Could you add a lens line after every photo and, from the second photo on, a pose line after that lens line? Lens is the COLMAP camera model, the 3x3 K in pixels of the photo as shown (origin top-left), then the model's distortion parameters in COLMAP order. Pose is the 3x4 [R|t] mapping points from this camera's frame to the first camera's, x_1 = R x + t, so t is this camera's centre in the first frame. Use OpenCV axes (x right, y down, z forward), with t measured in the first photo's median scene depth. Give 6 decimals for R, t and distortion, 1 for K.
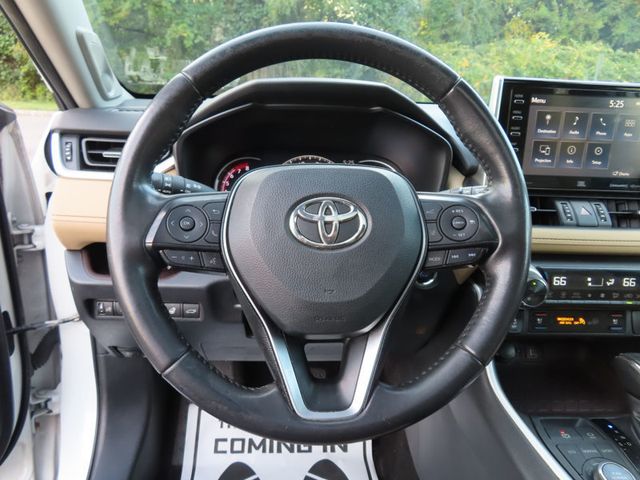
lens RADIAL K [[457.3, 0, 321.3], [0, 457.3, 240.8], [0, 0, 1]] dist [-0.009541, 0.010819]
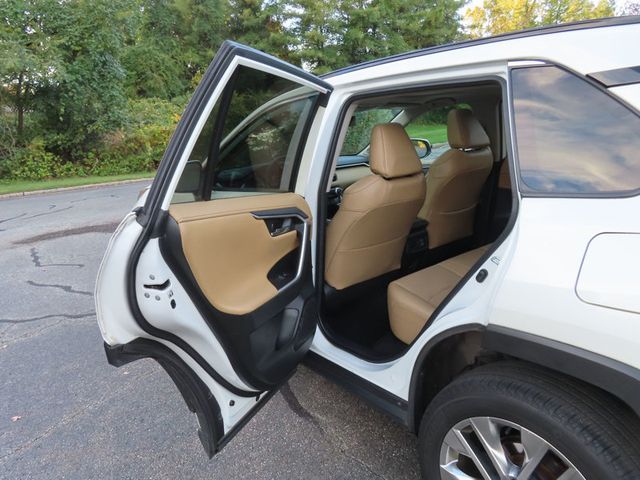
lens RADIAL K [[457.3, 0, 313.5], [0, 457.3, 233.8], [0, 0, 1]] dist [-0.009541, 0.010819]
pose [[0.815702, -0.225661, 0.532642, -1.973217], [0.279893, 0.959779, -0.022013, 0.487595], [-0.506251, 0.167039, 0.846054, -2.635853]]
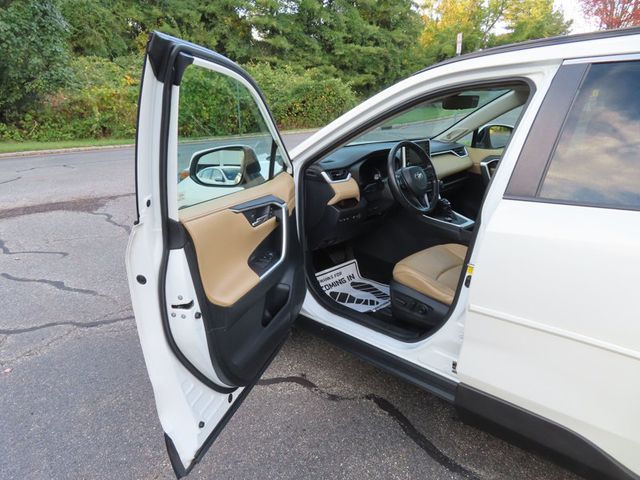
lens RADIAL K [[457.3, 0, 312.8], [0, 457.3, 234.2], [0, 0, 1]] dist [-0.009541, 0.010819]
pose [[0.744829, -0.240396, 0.622447, -2.495985], [0.255164, 0.964560, 0.067191, -0.039528], [-0.616540, 0.108781, 0.779772, -1.372044]]
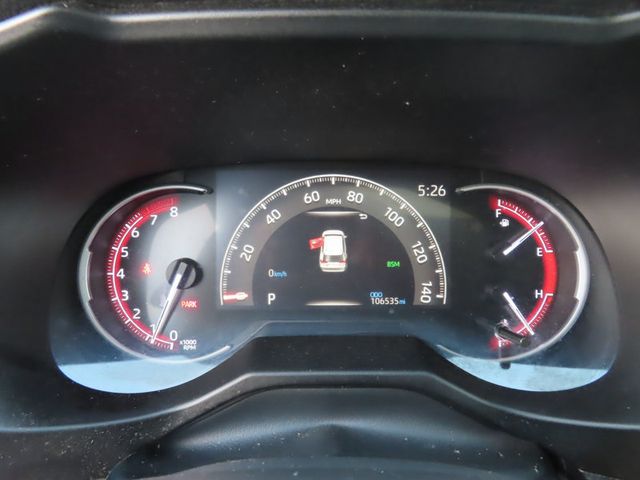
lens RADIAL K [[457.3, 0, 315.1], [0, 457.3, 240.2], [0, 0, 1]] dist [-0.009541, 0.010819]
pose [[0.997836, -0.003481, -0.065661, -0.014703], [0.008271, 0.997311, 0.072820, -0.162258], [0.065231, -0.073206, 0.995181, 0.614467]]
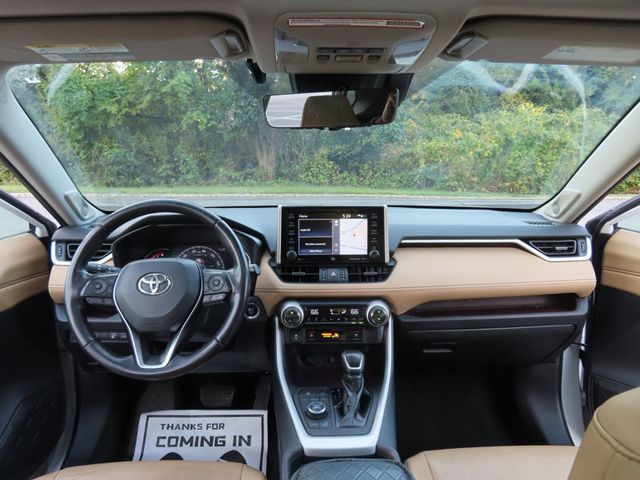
lens RADIAL K [[457.3, 0, 321.8], [0, 457.3, 239.6], [0, 0, 1]] dist [-0.009541, 0.010819]
pose [[0.998773, -0.035282, -0.034754, 0.512640], [0.029839, 0.988792, -0.146285, 0.057428], [0.039526, 0.145068, 0.988632, -0.717773]]
